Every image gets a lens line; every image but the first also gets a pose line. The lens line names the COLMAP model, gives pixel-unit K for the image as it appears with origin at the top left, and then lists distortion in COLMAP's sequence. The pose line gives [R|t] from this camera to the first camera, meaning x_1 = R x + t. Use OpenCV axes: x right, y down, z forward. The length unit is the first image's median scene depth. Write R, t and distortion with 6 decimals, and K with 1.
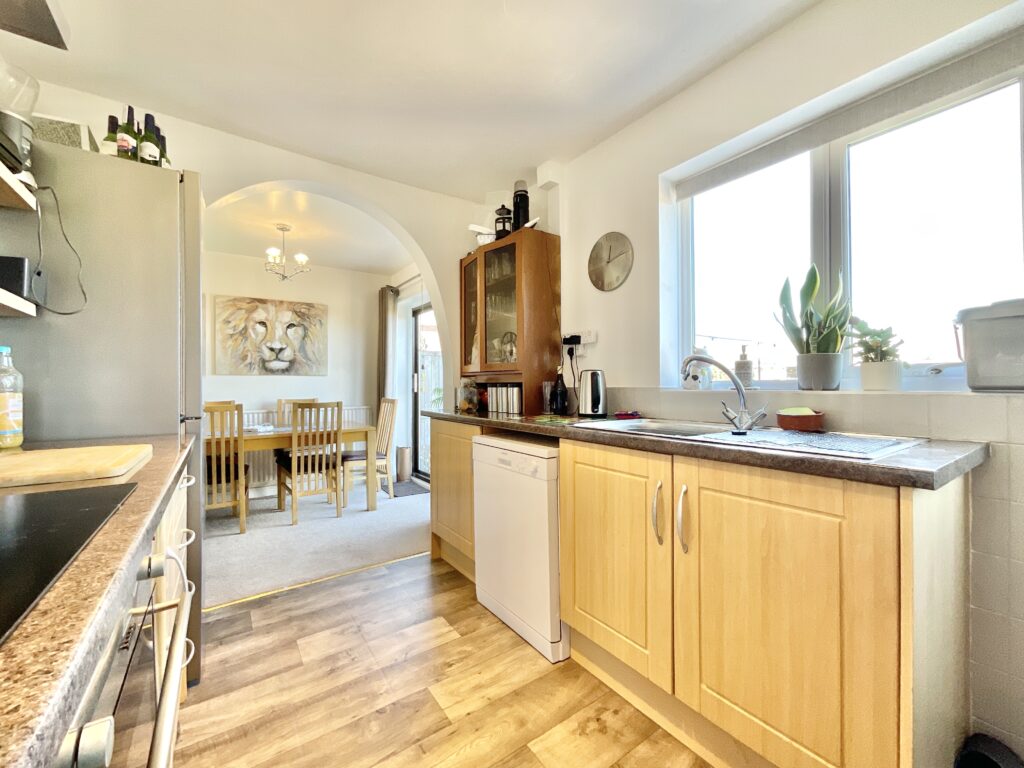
lens RADIAL K [[416.5, 0, 510.7], [0, 416.5, 383.1], [0, 0, 1]] dist [-0.000688, 0.000367]
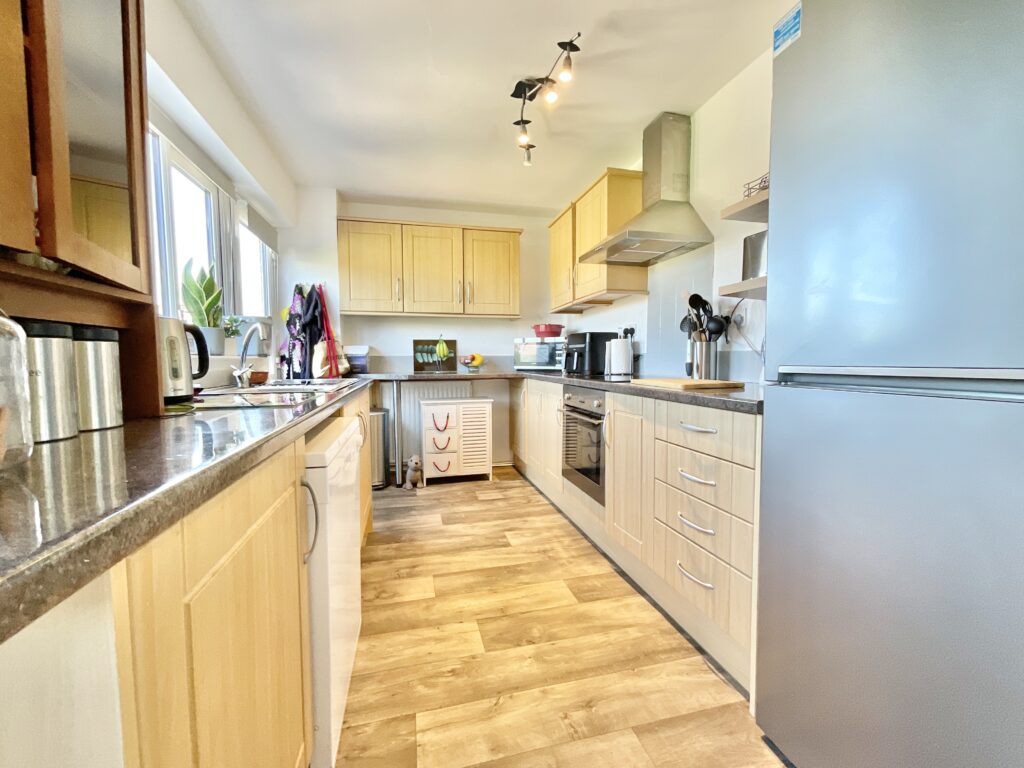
lens RADIAL K [[416.5, 0, 510.7], [0, 416.5, 383.1], [0, 0, 1]] dist [-0.000688, 0.000367]
pose [[-0.934895, -0.011608, 0.354733, -0.593987], [0.007737, 0.998561, 0.053068, 0.042563], [-0.354839, 0.052357, -0.933460, 1.850830]]
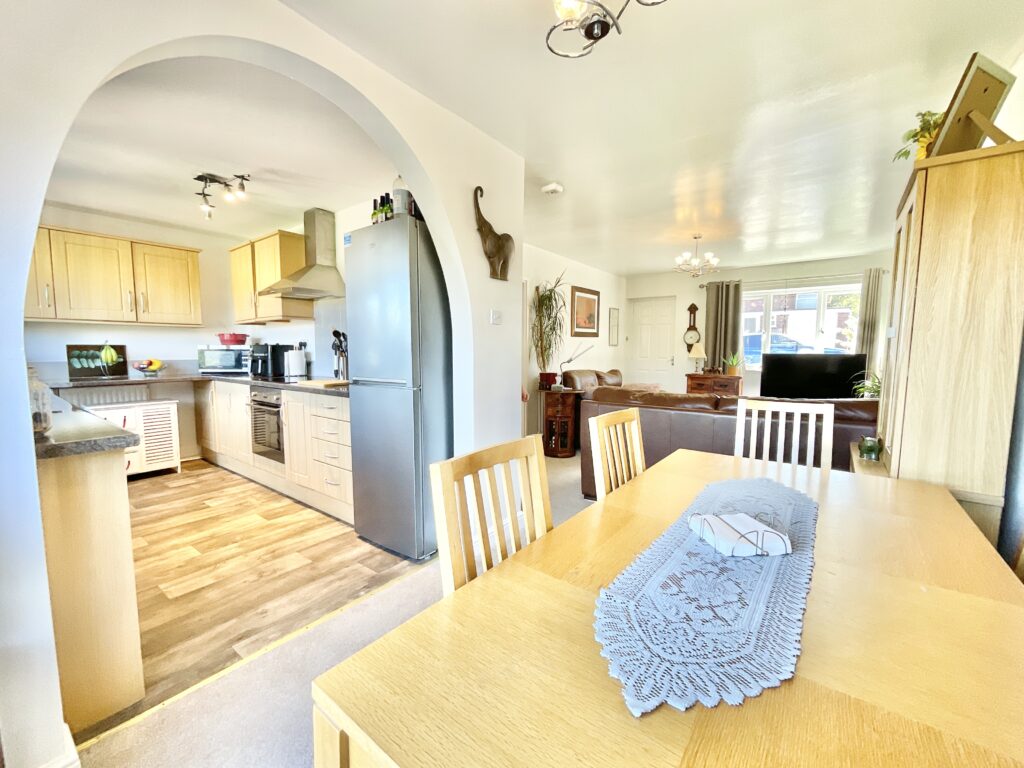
lens RADIAL K [[416.5, 0, 510.7], [0, 416.5, 383.1], [0, 0, 1]] dist [-0.000688, 0.000367]
pose [[-0.949681, 0.030259, -0.311755, -0.846810], [0.004853, 0.996625, 0.081949, -0.055224], [0.313183, 0.076313, -0.946622, 2.829812]]
